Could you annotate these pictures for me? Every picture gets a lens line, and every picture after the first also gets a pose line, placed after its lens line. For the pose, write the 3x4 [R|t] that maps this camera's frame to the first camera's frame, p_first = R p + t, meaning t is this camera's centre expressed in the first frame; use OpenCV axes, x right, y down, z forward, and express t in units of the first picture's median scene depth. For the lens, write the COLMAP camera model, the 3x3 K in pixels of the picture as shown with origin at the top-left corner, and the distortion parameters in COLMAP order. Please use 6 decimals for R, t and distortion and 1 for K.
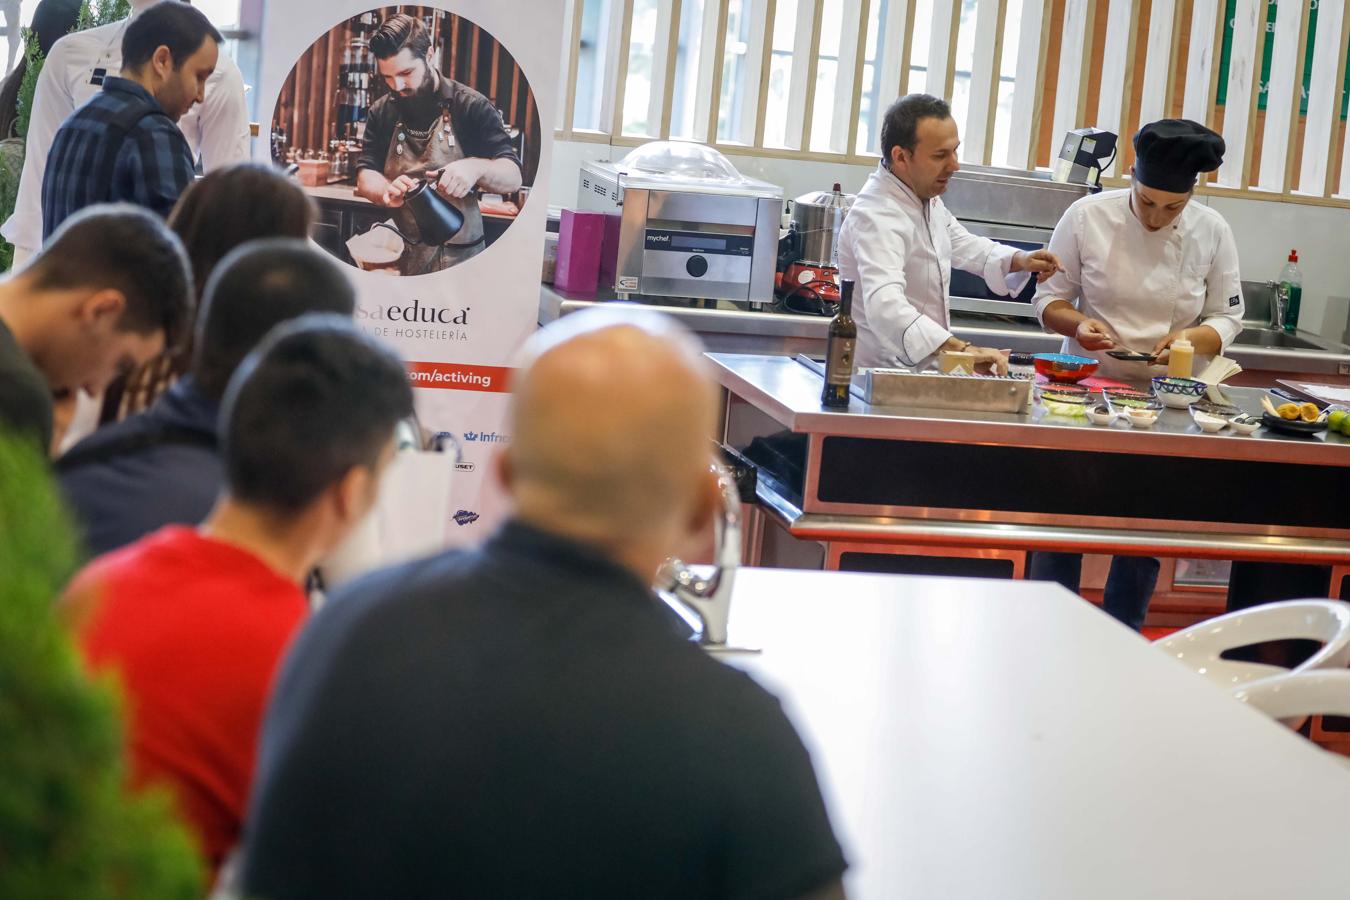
lens RADIAL K [[3128.9, 0, 673.1], [0, 3128.9, 567.8], [0, 0, 1]] dist [-0.283464, 0.257970]
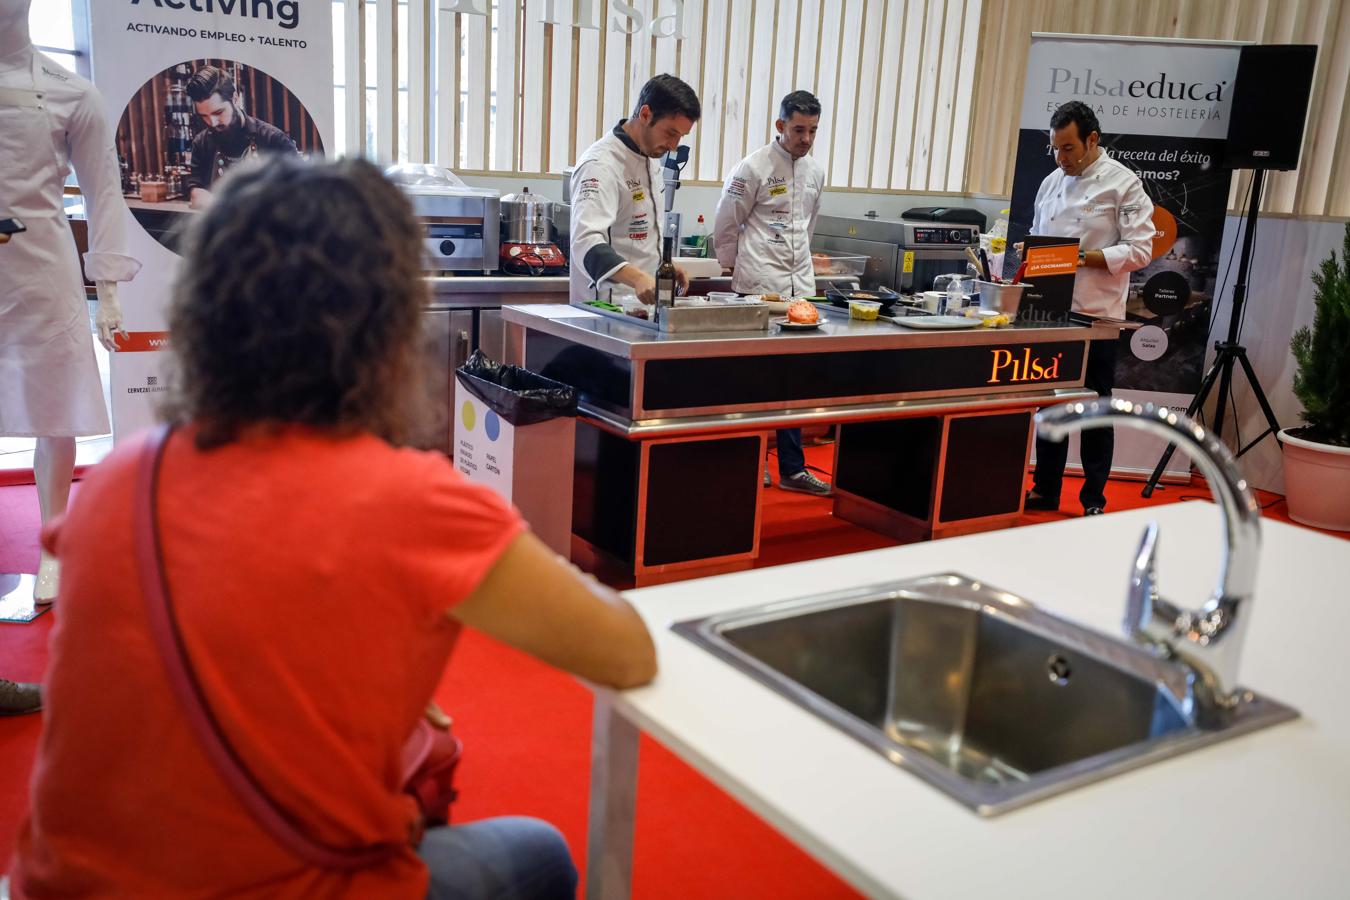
lens RADIAL K [[1289.7, 0, 672.6], [0, 1289.7, 467.0], [0, 0, 1]] dist [0.053393, 0.012114]
pose [[0.944920, -0.117980, 0.305299, -0.090364], [0.099826, 0.992215, 0.074462, -0.030386], [-0.311707, -0.039884, 0.949341, 0.398455]]
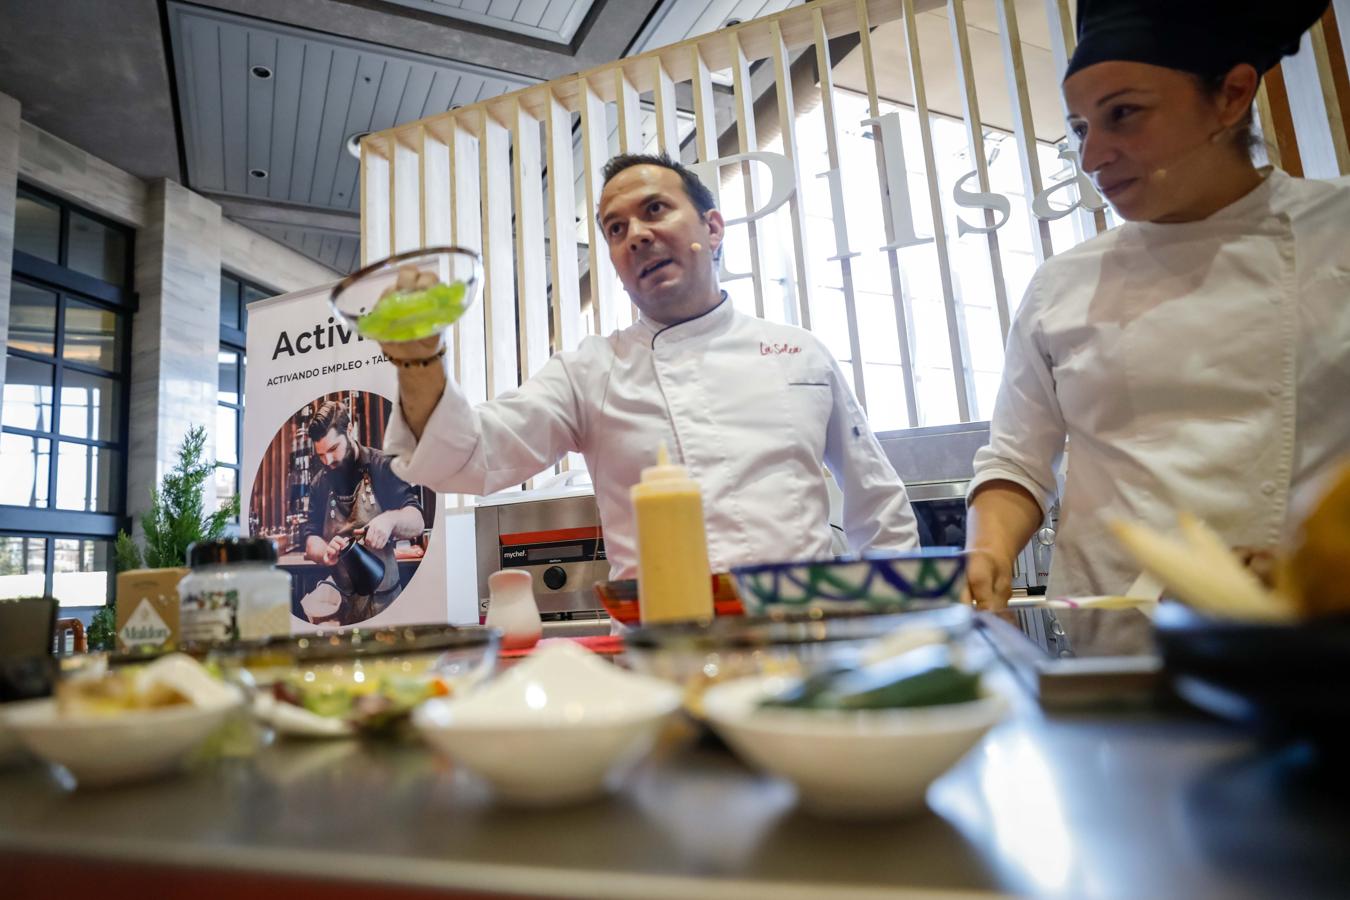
lens RADIAL K [[836.7, 0, 616.8], [0, 836.7, 464.2], [0, 0, 1]] dist [-0.029838, 0.000496]
pose [[0.805373, -0.232210, -0.545392, 0.168991], [0.018106, 0.929284, -0.368922, -0.036274], [0.592492, 0.287245, 0.752625, 0.825053]]
